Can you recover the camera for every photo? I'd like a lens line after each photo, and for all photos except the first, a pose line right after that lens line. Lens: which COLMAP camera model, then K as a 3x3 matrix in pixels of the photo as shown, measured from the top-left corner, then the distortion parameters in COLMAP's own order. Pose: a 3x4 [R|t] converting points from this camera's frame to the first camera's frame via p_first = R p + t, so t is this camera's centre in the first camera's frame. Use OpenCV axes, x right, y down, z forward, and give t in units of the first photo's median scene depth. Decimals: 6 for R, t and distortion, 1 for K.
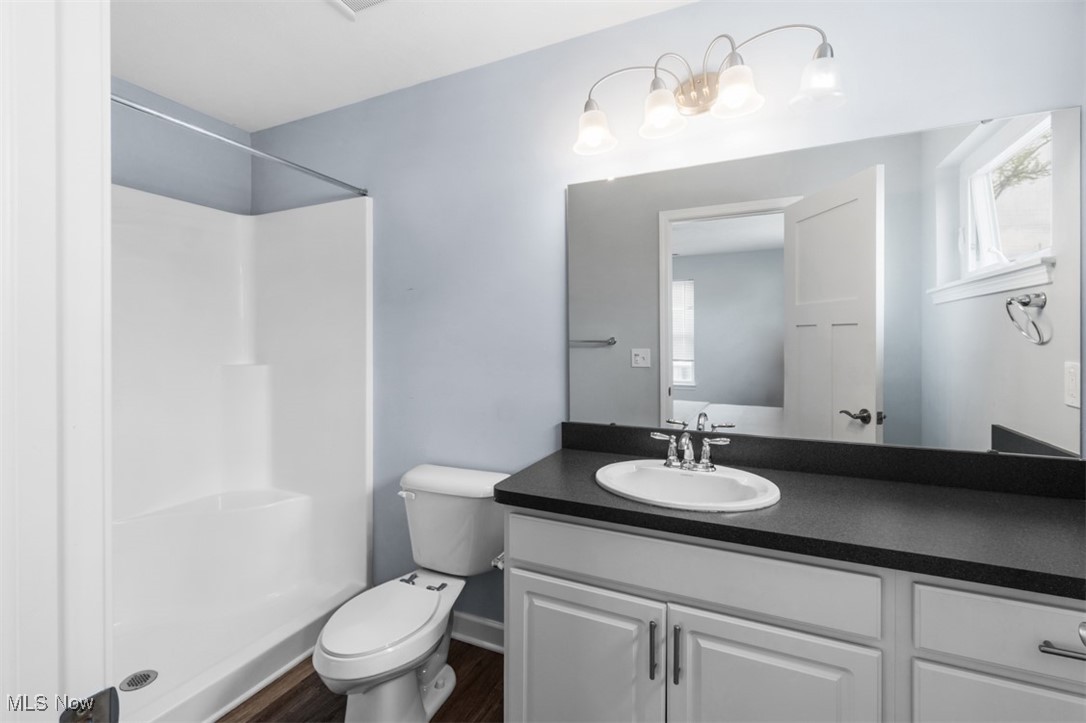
lens RADIAL K [[461.8, 0, 539.9], [0, 461.8, 343.2], [0, 0, 1]] dist [-0.020539, -0.000056]
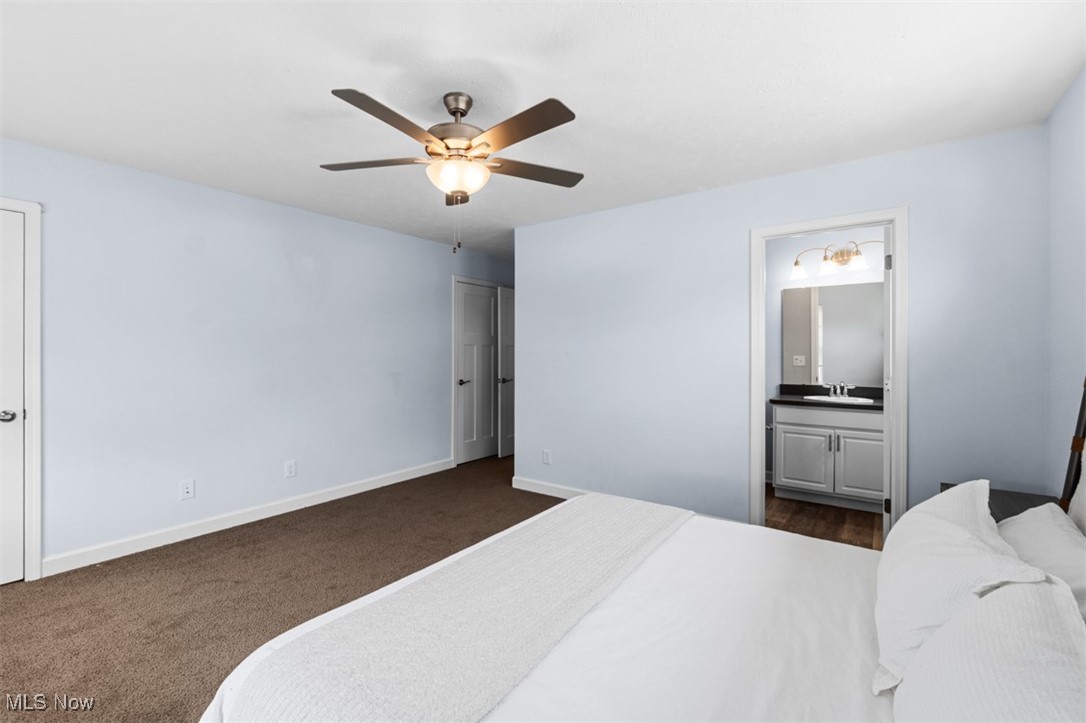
lens RADIAL K [[469.5, 0, 543.1], [0, 469.5, 355.3], [0, 0, 1]] dist [-0.001999, -0.000146]
pose [[0.981126, -0.000599, -0.193370, -0.897976], [0.001671, 0.999984, 0.005376, -0.001861], [0.193364, -0.005597, 0.981111, -2.169045]]
